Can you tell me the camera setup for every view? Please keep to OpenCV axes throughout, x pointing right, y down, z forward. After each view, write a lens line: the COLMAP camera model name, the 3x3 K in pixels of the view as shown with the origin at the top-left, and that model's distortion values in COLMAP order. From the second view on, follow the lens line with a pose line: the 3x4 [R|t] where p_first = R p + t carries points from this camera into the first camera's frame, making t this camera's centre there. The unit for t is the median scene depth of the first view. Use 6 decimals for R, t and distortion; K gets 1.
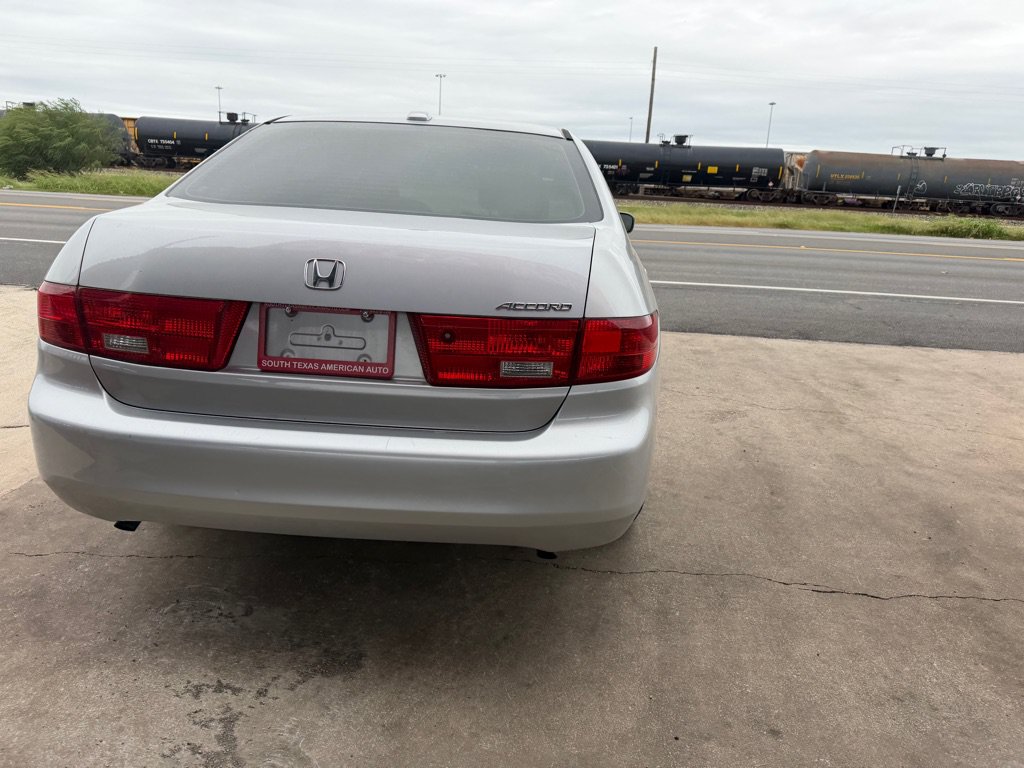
lens RADIAL K [[724.4, 0, 513.2], [0, 724.4, 378.8], [0, 0, 1]] dist [0.052843, -0.070528]
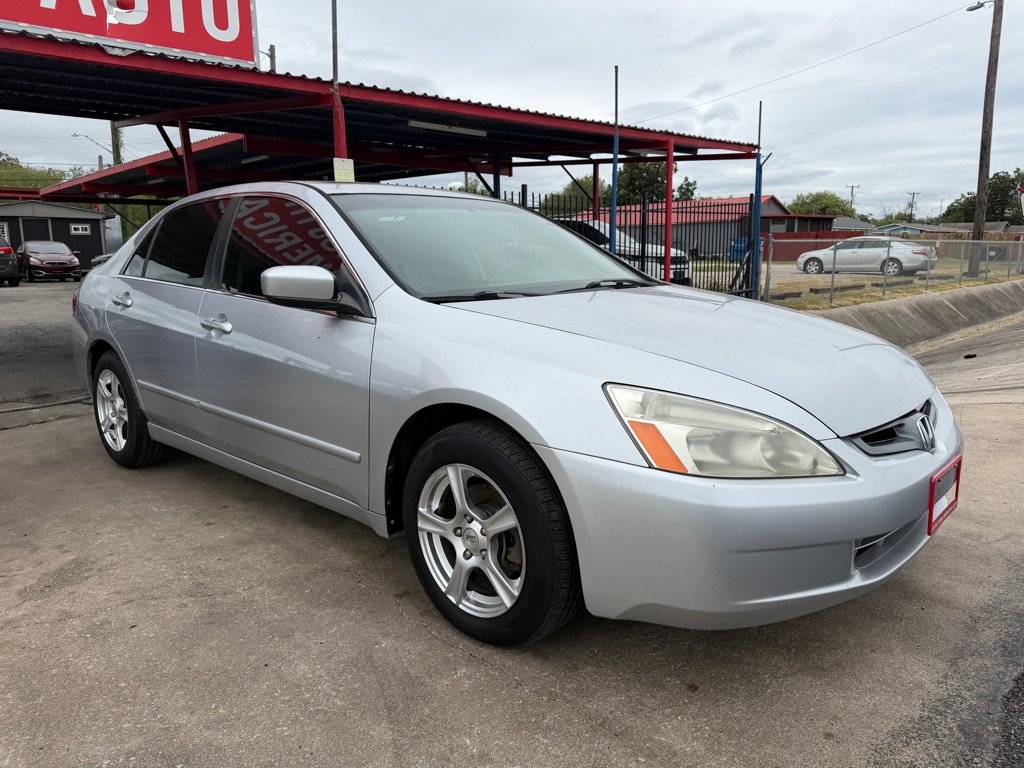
lens RADIAL K [[724.4, 0, 511.4], [0, 724.4, 373.9], [0, 0, 1]] dist [0.052843, -0.070528]
pose [[-0.642963, 0.088126, -0.760811, 0.665109], [-0.210524, 0.934760, 0.286189, -0.495724], [0.736396, 0.344178, -0.582463, 2.101932]]
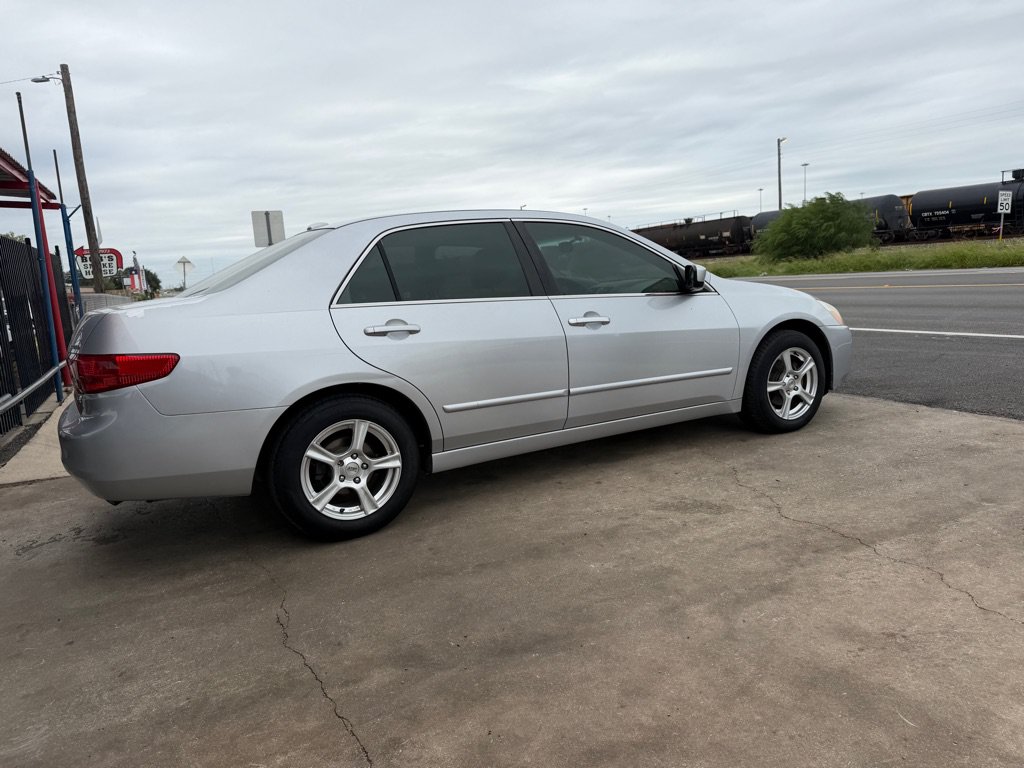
lens RADIAL K [[724.4, 0, 510.8], [0, 724.4, 384.4], [0, 0, 1]] dist [0.052843, -0.070528]
pose [[0.518184, 0.045007, -0.854084, 1.139077], [-0.123826, 0.992041, -0.022850, -0.053504], [0.846258, 0.117599, 0.519633, 0.524679]]
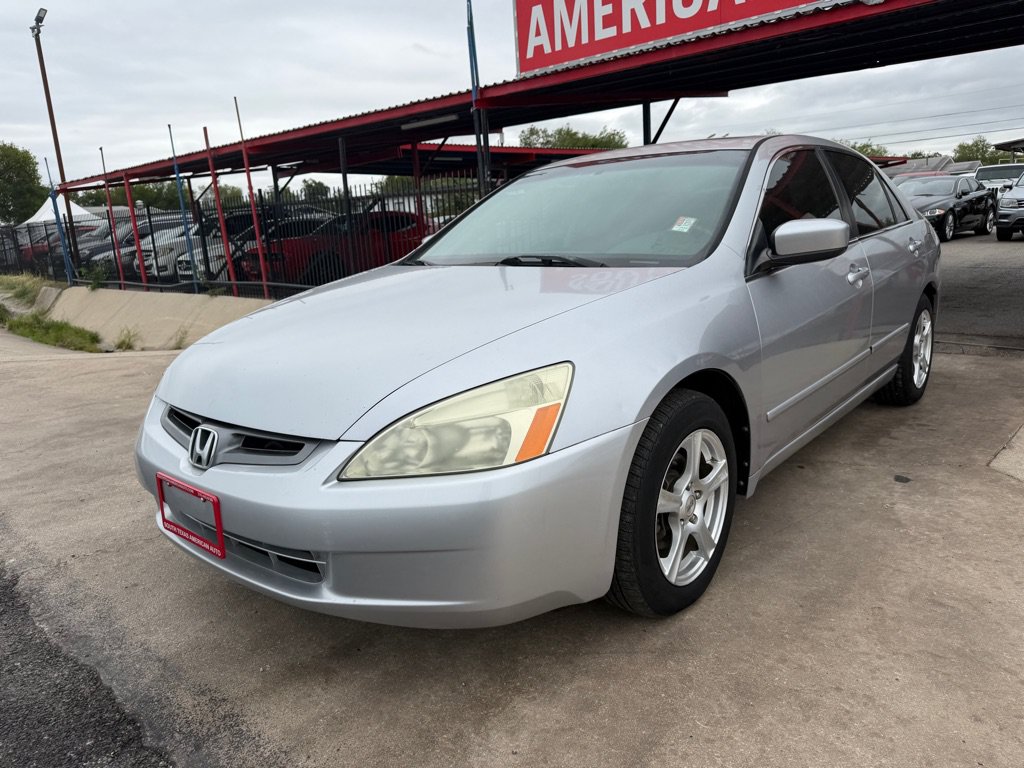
lens RADIAL K [[715.4, 0, 522.2], [0, 715.4, 374.3], [0, 0, 1]] dist [0.043531, -0.044327]
pose [[-0.796255, -0.143941, 0.587588, -0.627473], [0.160929, 0.885887, 0.435093, -0.616680], [-0.583164, 0.441005, -0.682228, 2.240101]]
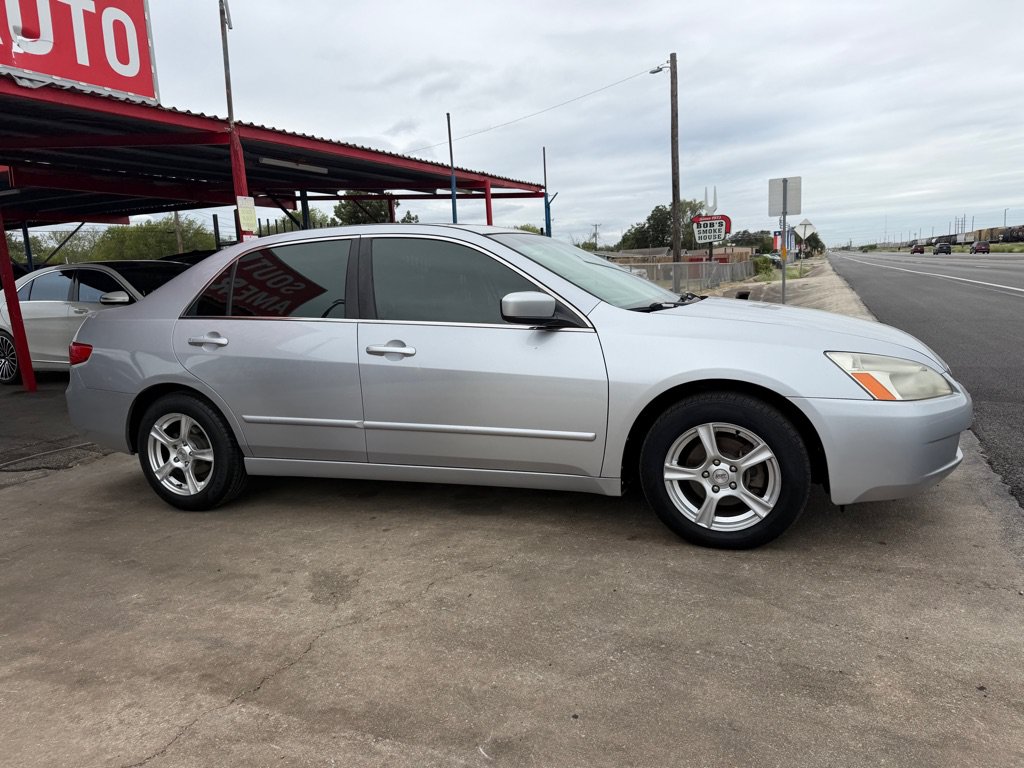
lens RADIAL K [[724.4, 0, 515.1], [0, 724.4, 375.5], [0, 0, 1]] dist [0.052843, -0.070528]
pose [[-0.303528, 0.100849, -0.947470, 1.143154], [-0.203168, 0.964665, 0.167765, -0.382873], [0.930910, 0.243417, -0.272313, 1.715731]]
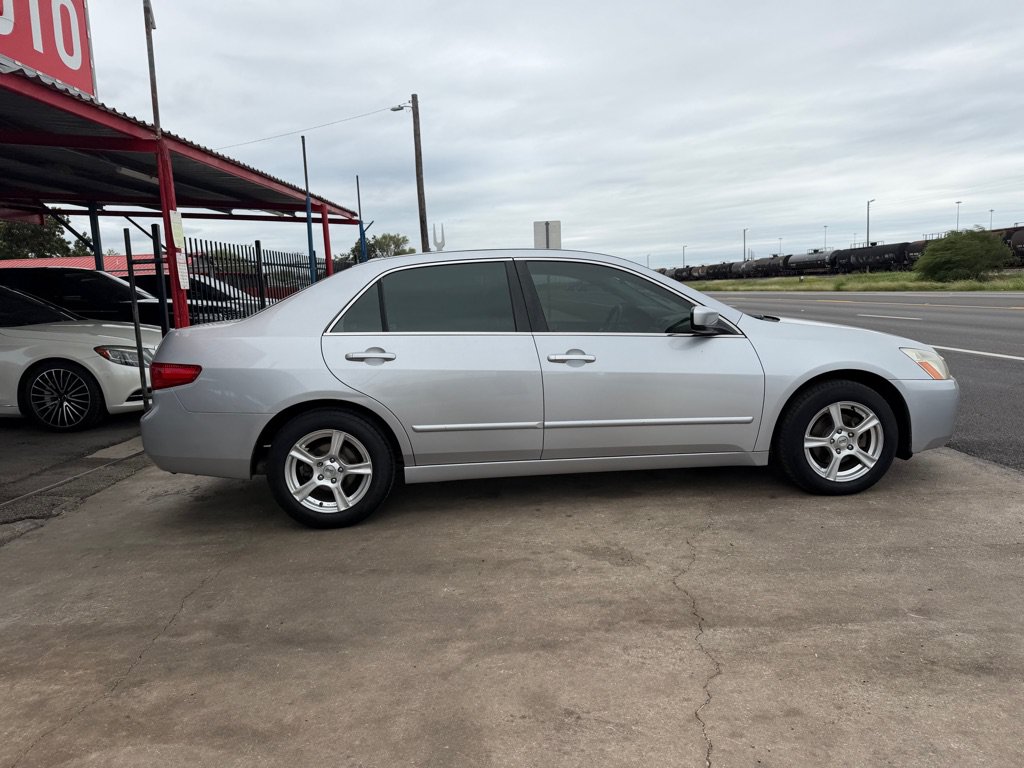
lens RADIAL K [[724.4, 0, 516.3], [0, 724.4, 383.3], [0, 0, 1]] dist [0.052843, -0.070528]
pose [[0.107096, 0.073828, -0.991504, 1.391391], [-0.206489, 0.977147, 0.050455, -0.201771], [0.972570, 0.199331, 0.119893, 1.013341]]
